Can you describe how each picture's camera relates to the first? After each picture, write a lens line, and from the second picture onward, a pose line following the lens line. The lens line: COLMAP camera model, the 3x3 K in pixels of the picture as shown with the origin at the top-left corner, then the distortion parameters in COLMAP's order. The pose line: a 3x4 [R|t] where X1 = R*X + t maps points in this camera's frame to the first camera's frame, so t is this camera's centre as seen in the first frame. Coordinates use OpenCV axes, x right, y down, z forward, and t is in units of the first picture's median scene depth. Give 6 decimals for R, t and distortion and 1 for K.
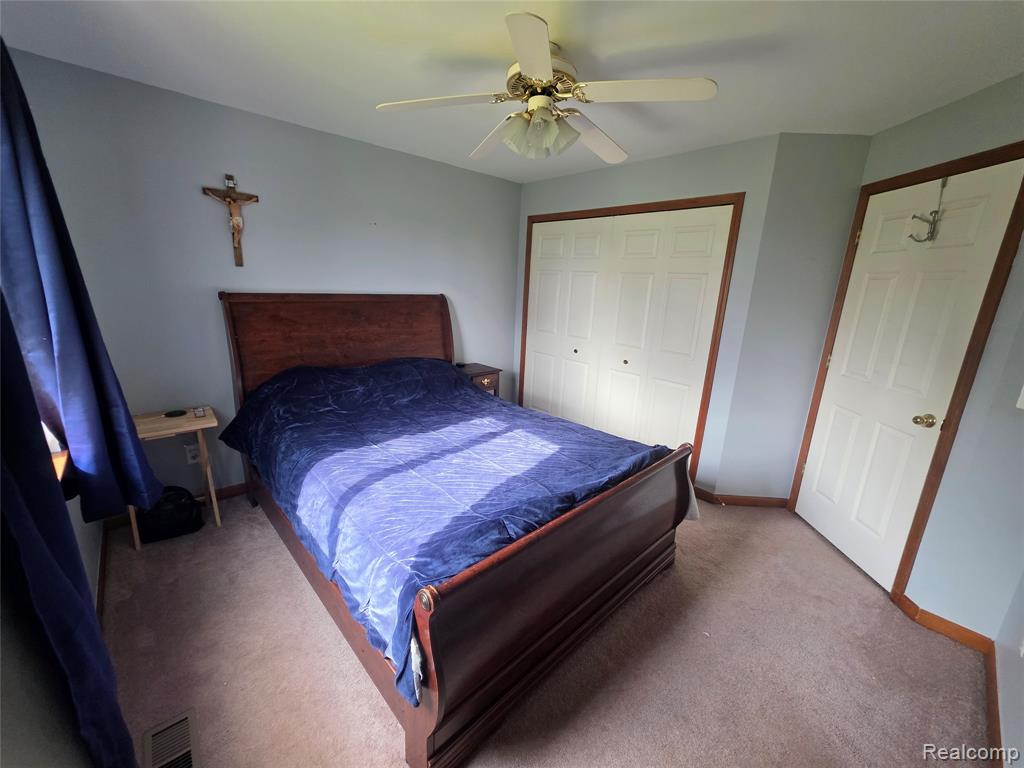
lens RADIAL K [[408.3, 0, 510.6], [0, 408.3, 385.1], [0, 0, 1]] dist [0.000302, 0.000115]
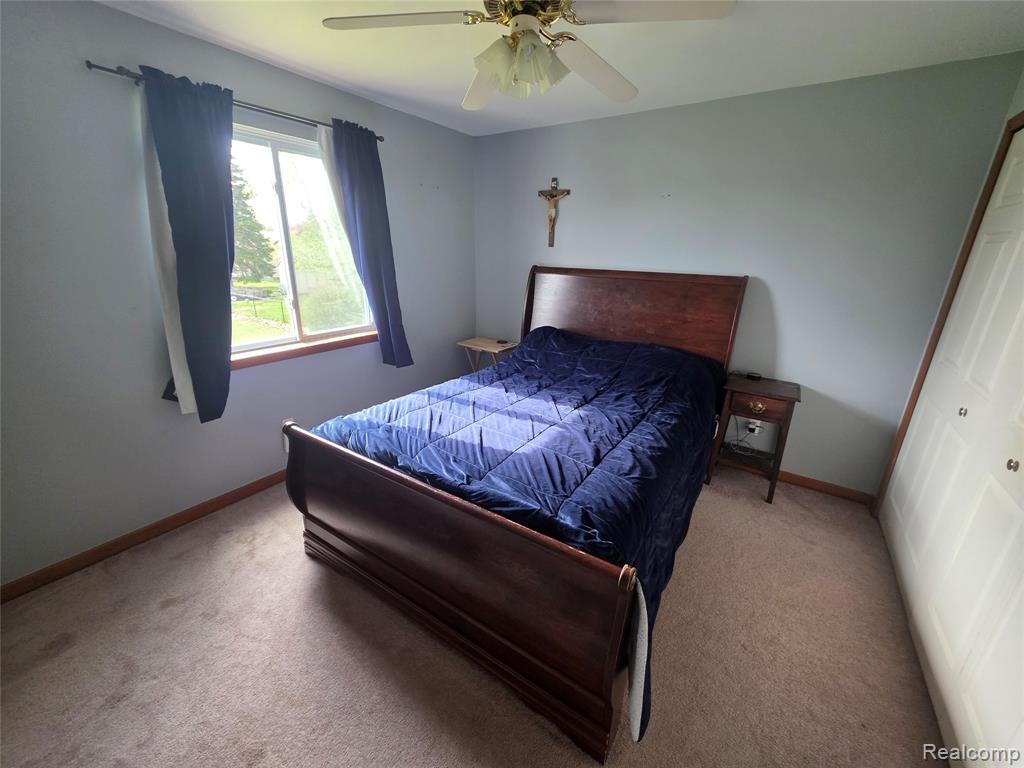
lens RADIAL K [[408.3, 0, 507.2], [0, 408.3, 384.7], [0, 0, 1]] dist [0.000302, 0.000115]
pose [[0.217025, 0.274377, -0.936812, 0.709622], [-0.257079, 0.941872, 0.216303, -0.120940], [0.941706, 0.193892, 0.274946, 0.602625]]
